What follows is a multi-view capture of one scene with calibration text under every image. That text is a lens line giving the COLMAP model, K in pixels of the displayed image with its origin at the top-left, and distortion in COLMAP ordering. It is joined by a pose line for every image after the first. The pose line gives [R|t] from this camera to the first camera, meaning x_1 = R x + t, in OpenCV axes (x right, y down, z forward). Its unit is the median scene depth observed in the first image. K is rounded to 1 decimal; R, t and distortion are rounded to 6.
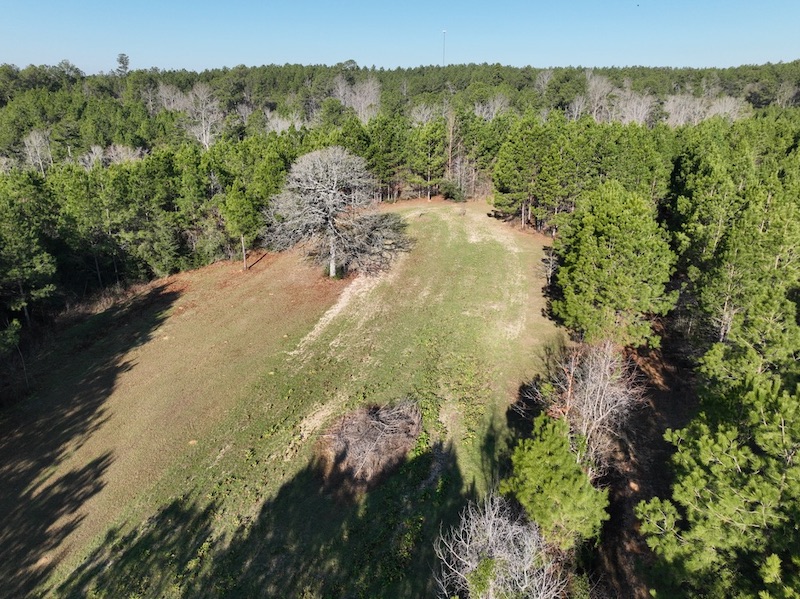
lens RADIAL K [[567.7, 0, 401.7], [0, 567.7, 296.2], [0, 0, 1]] dist [-0.002936, 0.026904]
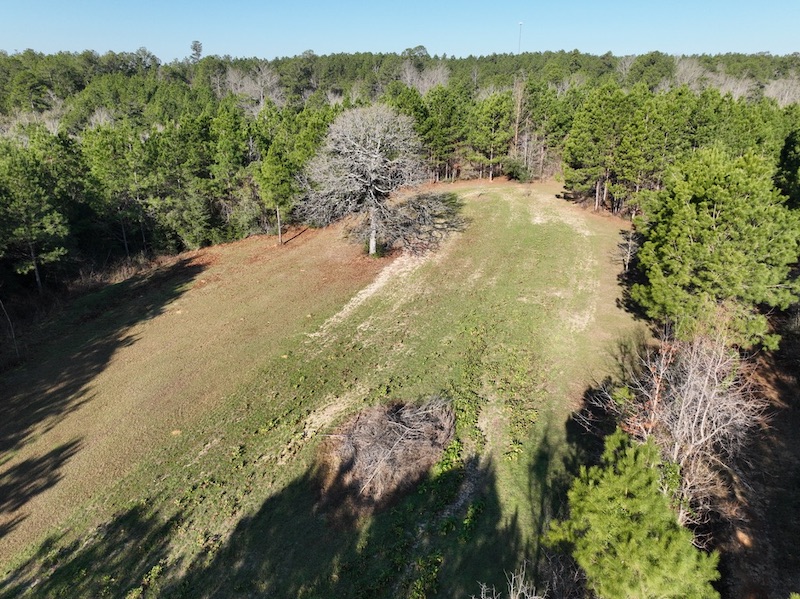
lens RADIAL K [[567.7, 0, 401.7], [0, 567.7, 296.2], [0, 0, 1]] dist [-0.002936, 0.026904]
pose [[0.992751, 0.042000, -0.112612, 0.029951], [-0.041333, 0.999111, 0.008246, 0.025469], [0.112858, -0.003532, 0.993605, 0.145594]]
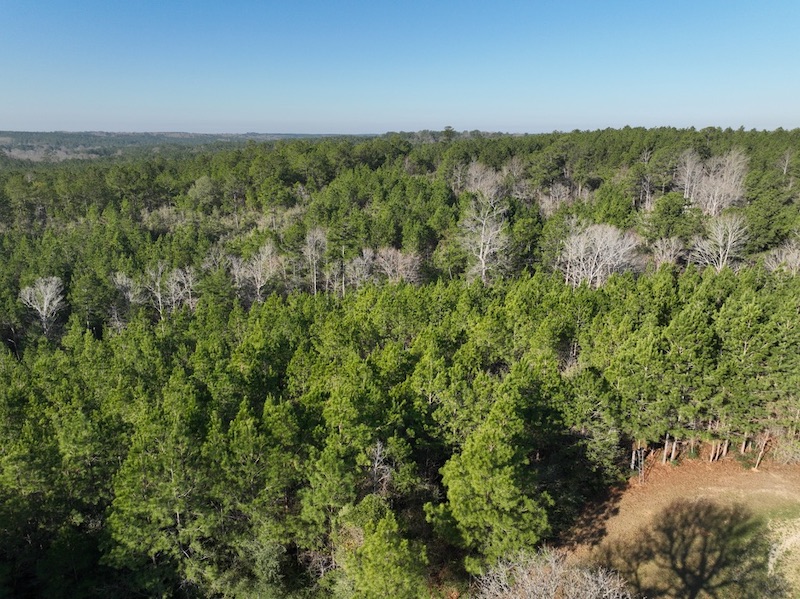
lens RADIAL K [[567.7, 0, 401.7], [0, 567.7, 296.2], [0, 0, 1]] dist [-0.002936, 0.026904]
pose [[0.847602, 0.143491, -0.510863, -0.076376], [-0.181107, 0.983162, -0.024334, -0.441173], [0.498770, 0.113146, 0.859317, 0.679207]]
